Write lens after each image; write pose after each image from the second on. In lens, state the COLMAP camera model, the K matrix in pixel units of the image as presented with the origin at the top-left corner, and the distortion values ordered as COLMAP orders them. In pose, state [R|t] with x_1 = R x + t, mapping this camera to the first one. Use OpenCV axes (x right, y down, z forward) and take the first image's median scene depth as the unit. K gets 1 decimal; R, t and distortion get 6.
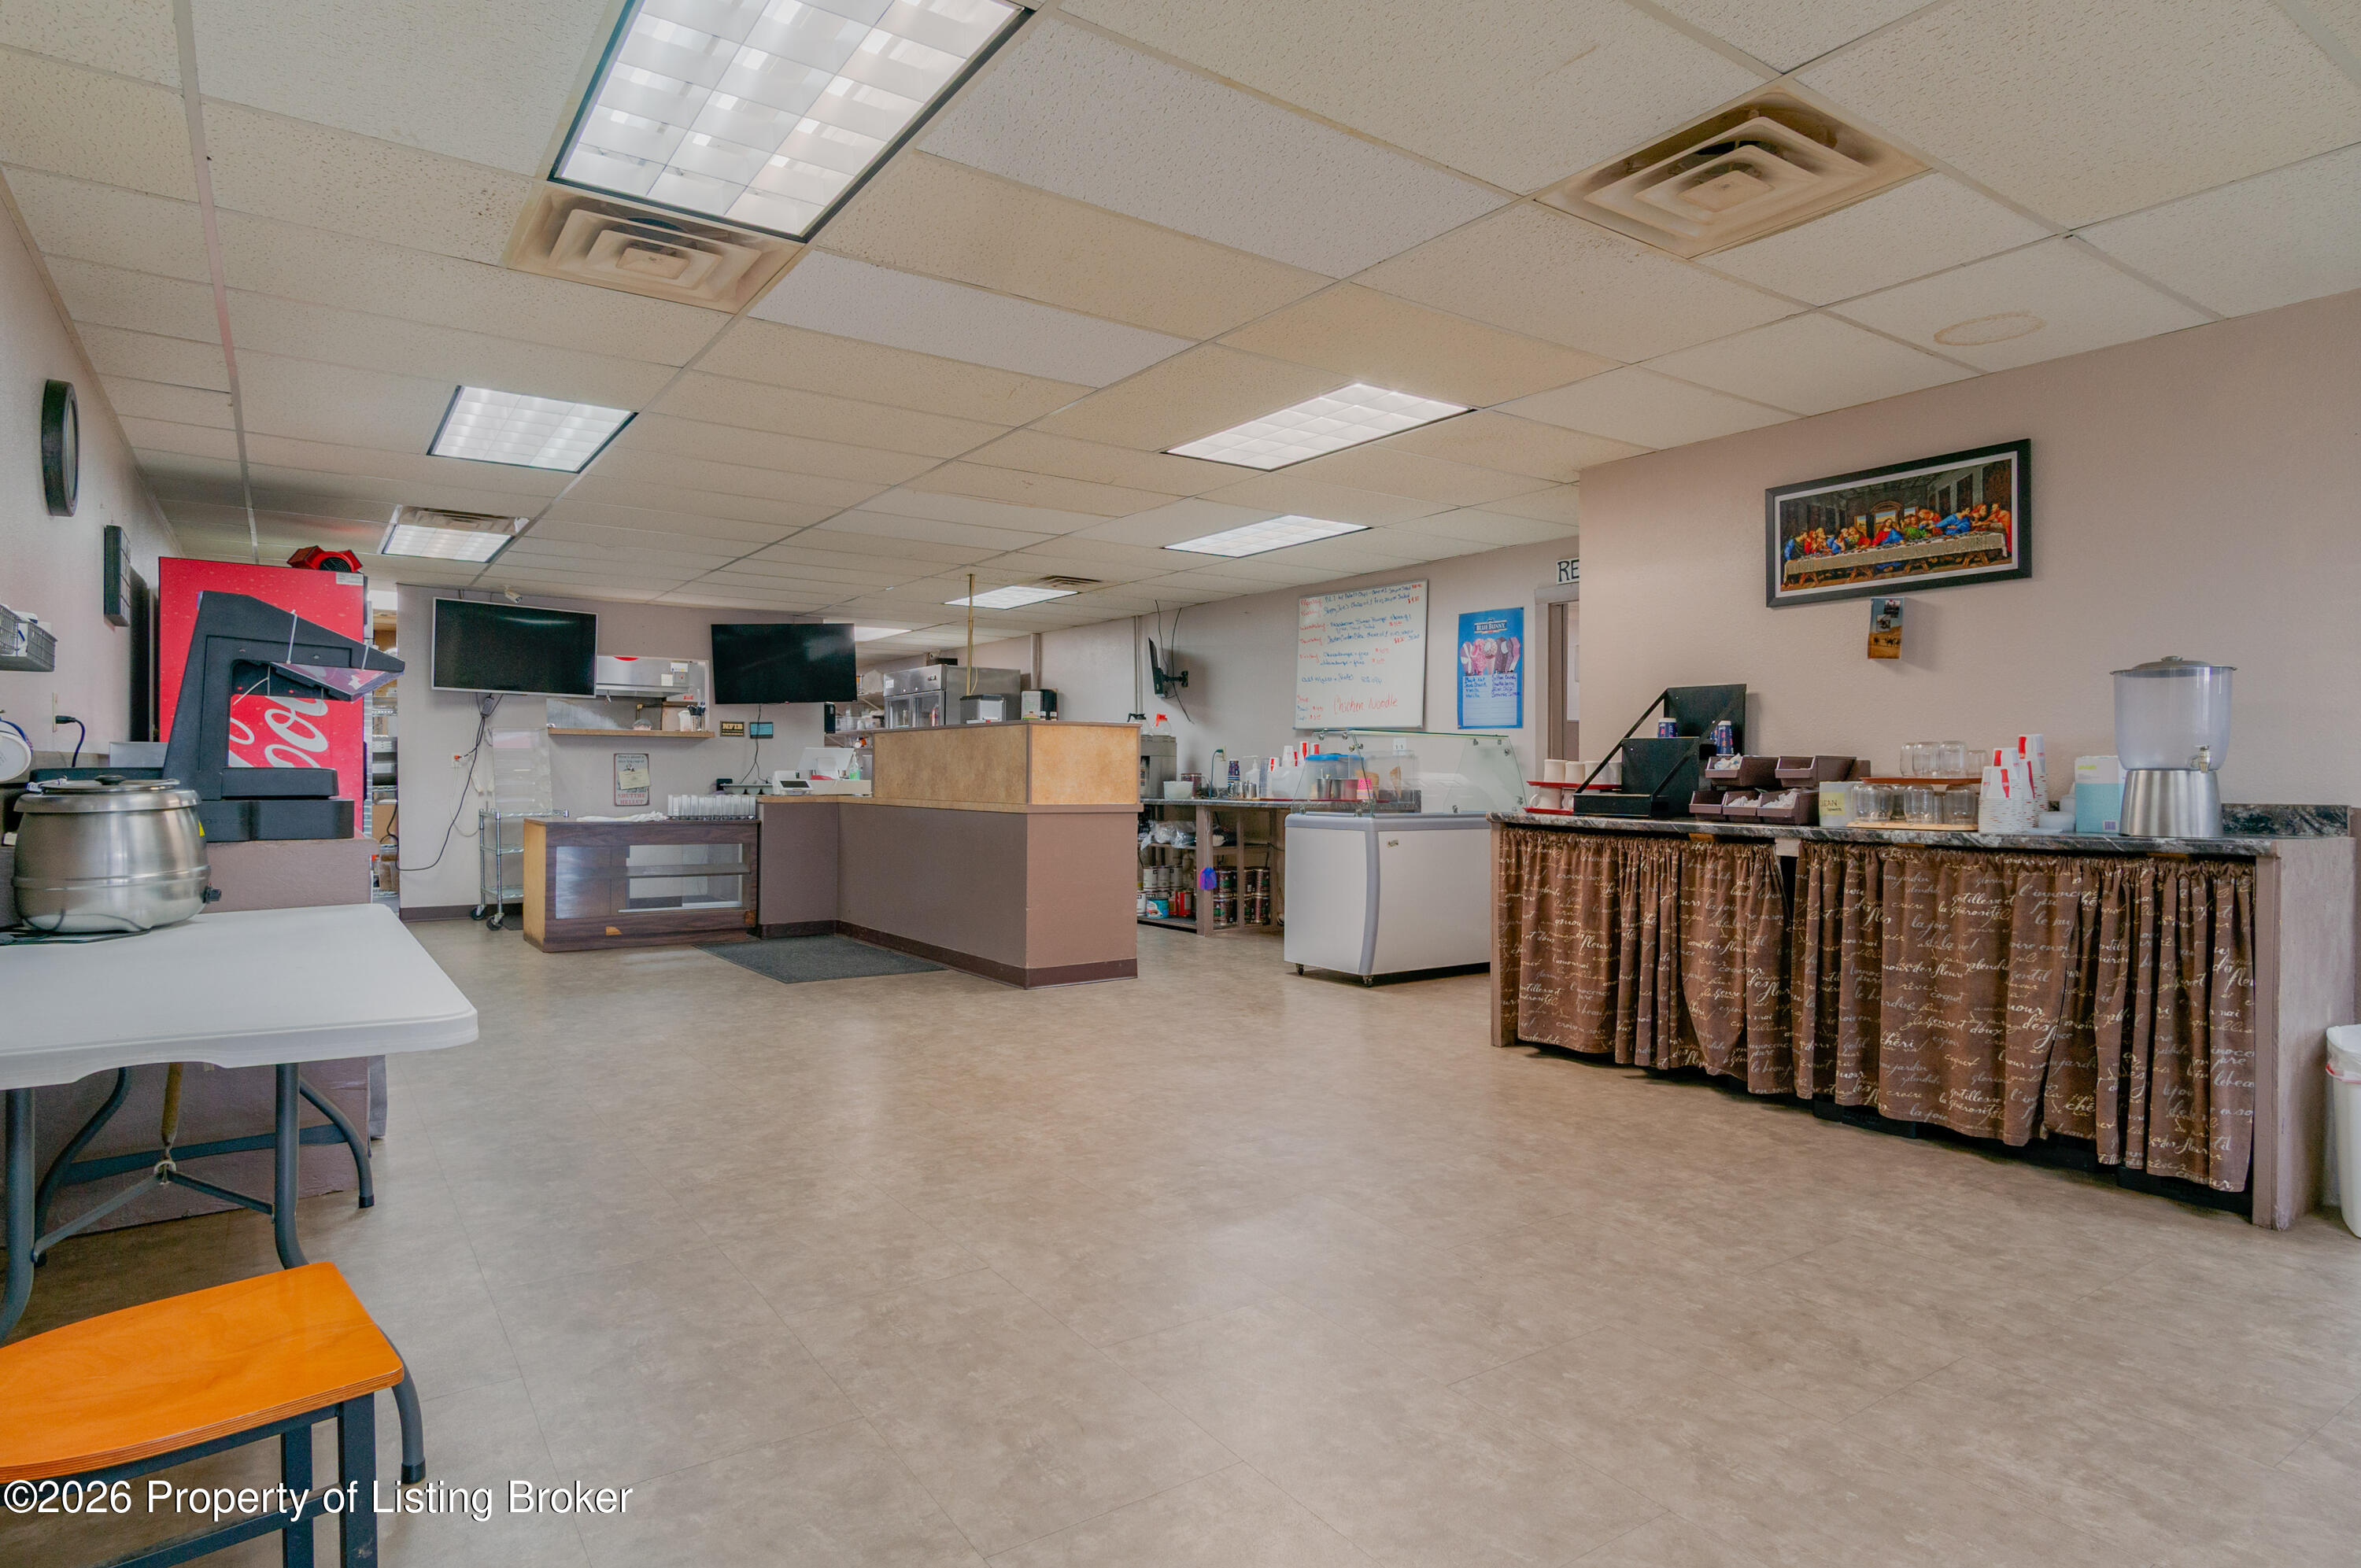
lens RADIAL K [[1300.7, 0, 1180.3], [0, 1300.7, 784.3], [0, 0, 1]] dist [-0.000166, 0.000147]
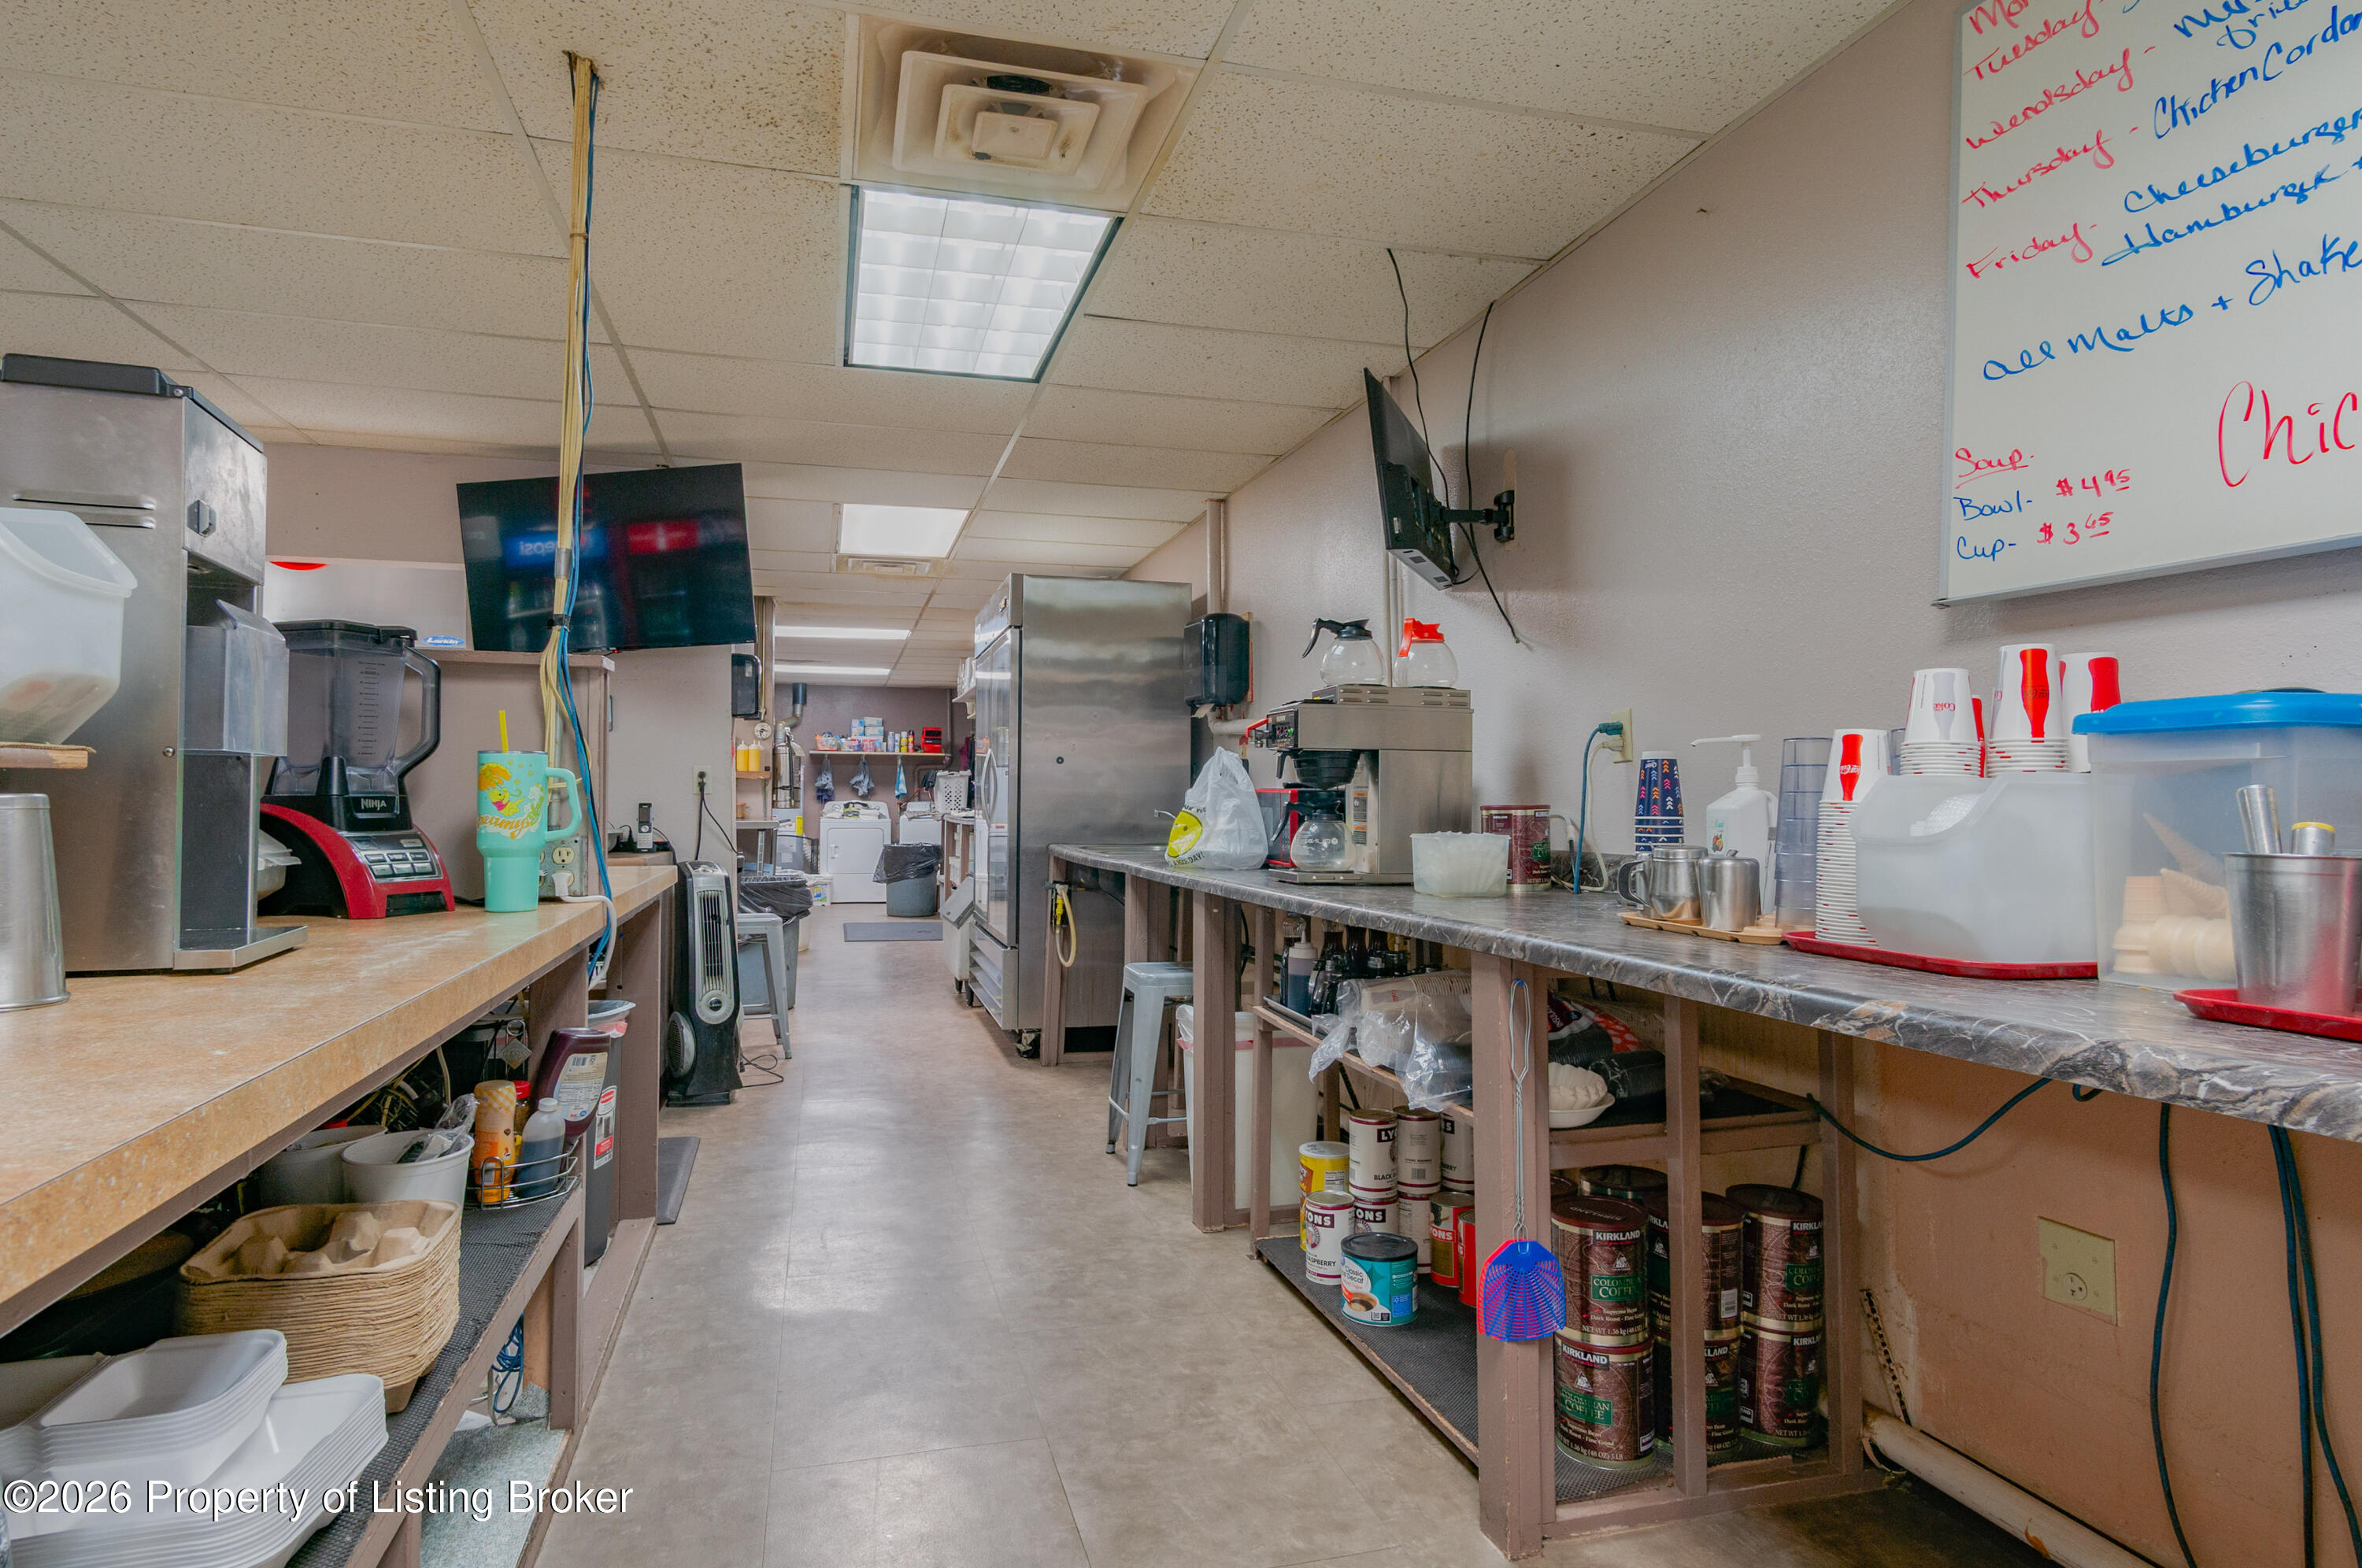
lens RADIAL K [[1301.3, 0, 1181.8], [0, 1301.3, 767.7], [0, 0, 1]] dist [-0.000166, 0.000147]
pose [[0.944856, -0.007668, -0.327396, 0.037702], [-0.002777, 0.999502, -0.031424, -0.008032], [0.327474, 0.030601, 0.944364, 0.741217]]
